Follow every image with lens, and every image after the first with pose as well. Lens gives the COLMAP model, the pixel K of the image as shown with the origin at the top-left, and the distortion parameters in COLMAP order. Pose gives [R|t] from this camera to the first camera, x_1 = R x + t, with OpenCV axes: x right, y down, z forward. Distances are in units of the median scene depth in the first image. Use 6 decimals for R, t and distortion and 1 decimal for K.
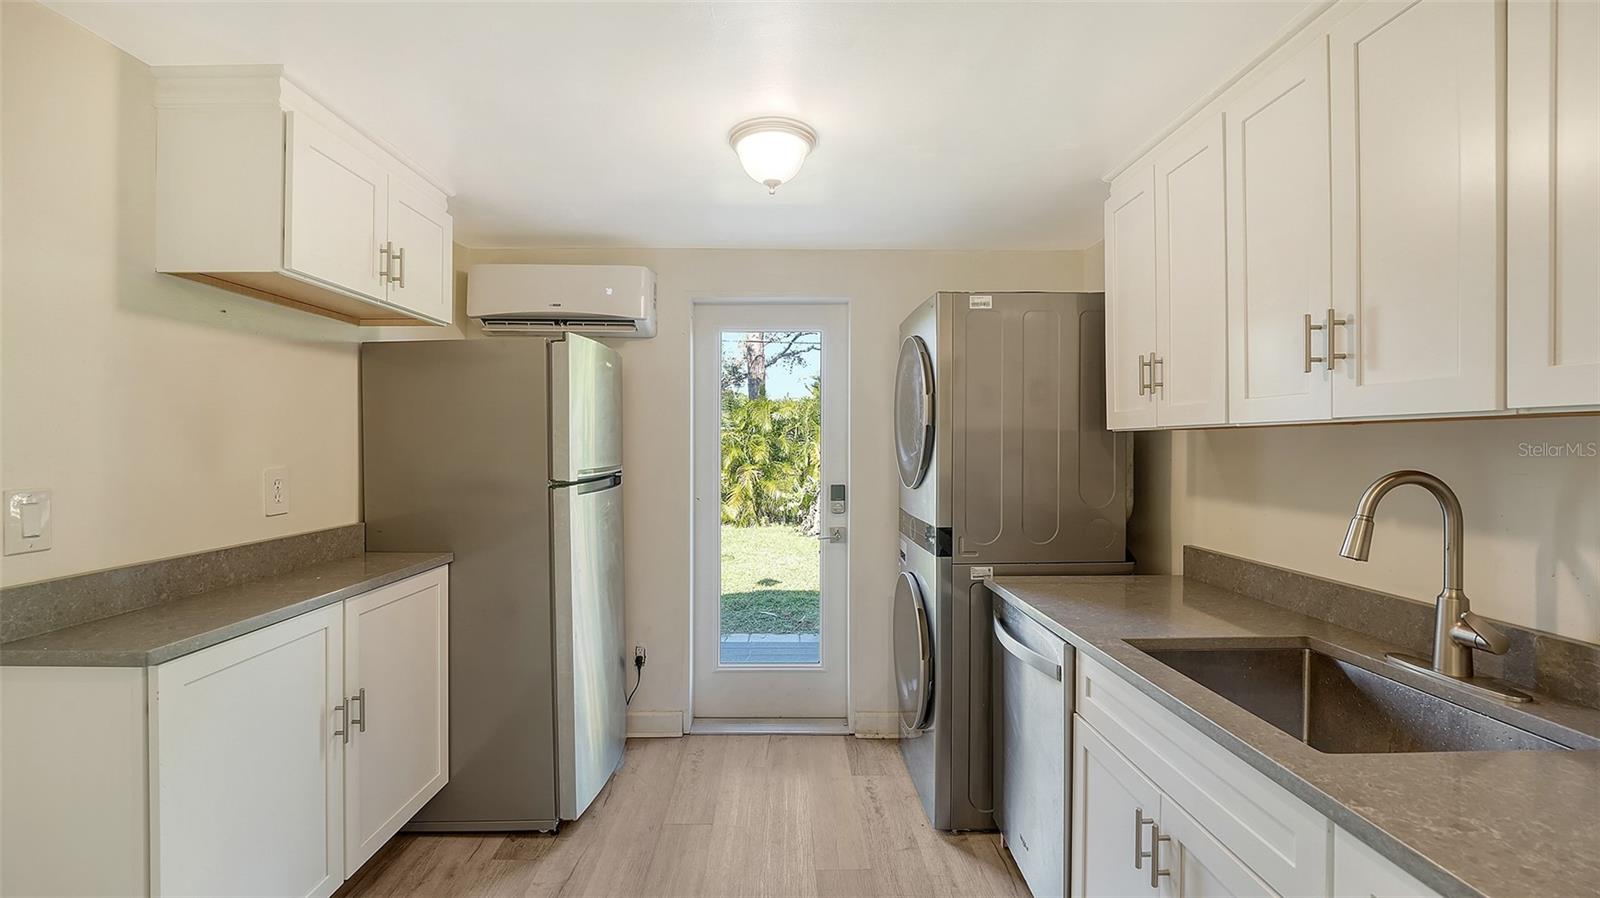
lens RADIAL K [[654.4, 0, 794.3], [0, 654.4, 446.1], [0, 0, 1]] dist [-0.022214, 0.000670]
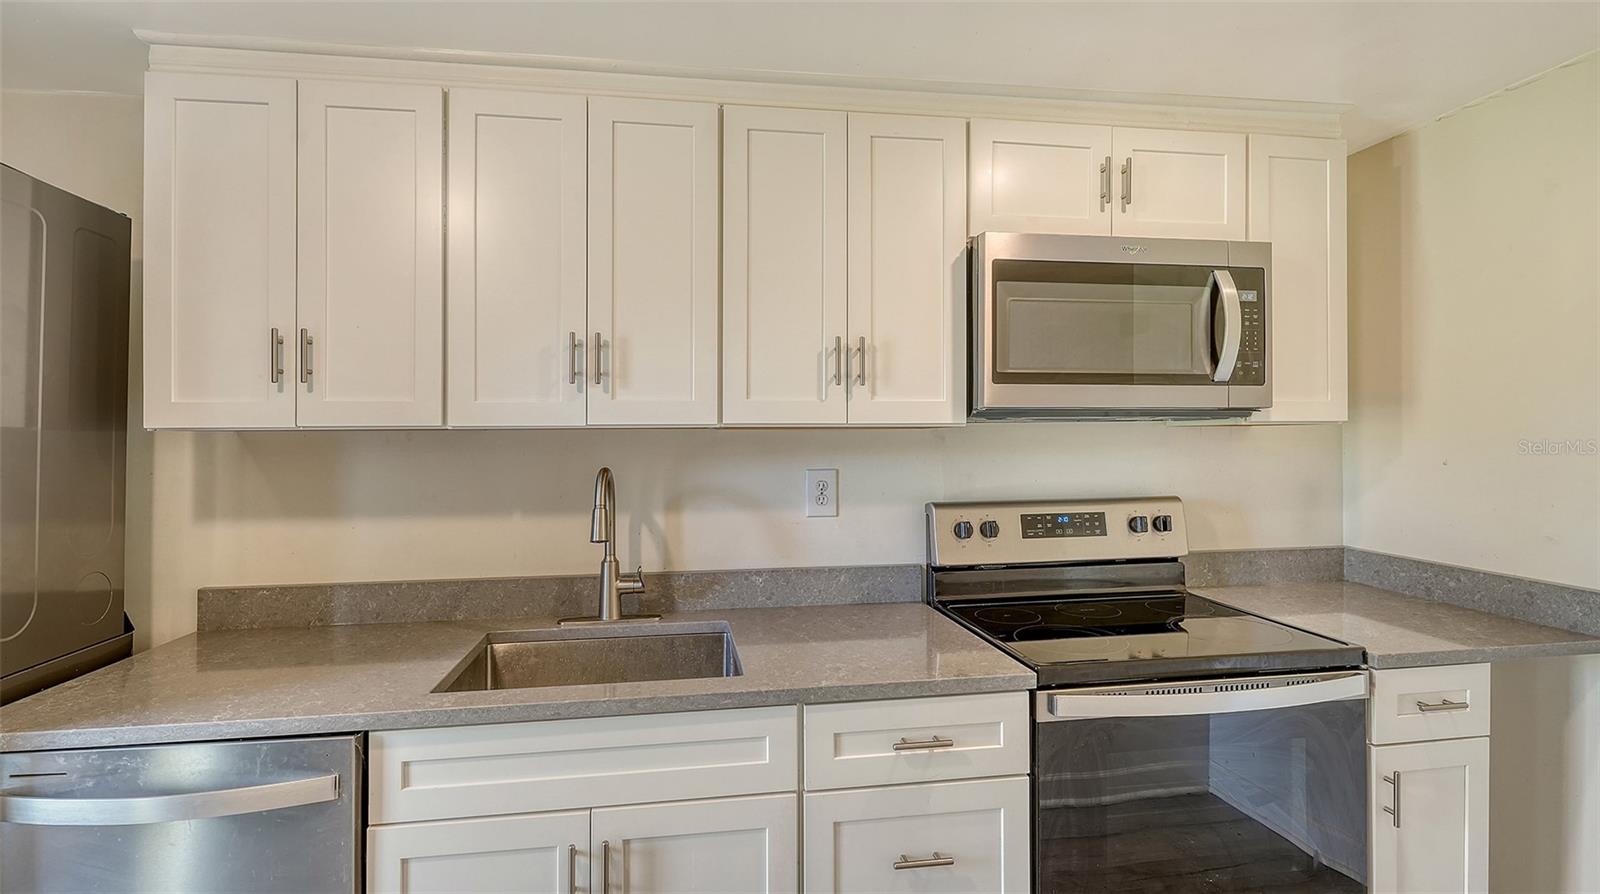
lens RADIAL K [[733.8, 0, 791.9], [0, 733.8, 436.8], [0, 0, 1]] dist [0.002278, 0.000826]
pose [[-0.114224, 0.008153, 0.993422, -0.524244], [0.010476, 0.999921, -0.007002, -0.008694], [-0.993400, 0.009607, -0.114300, 0.771967]]
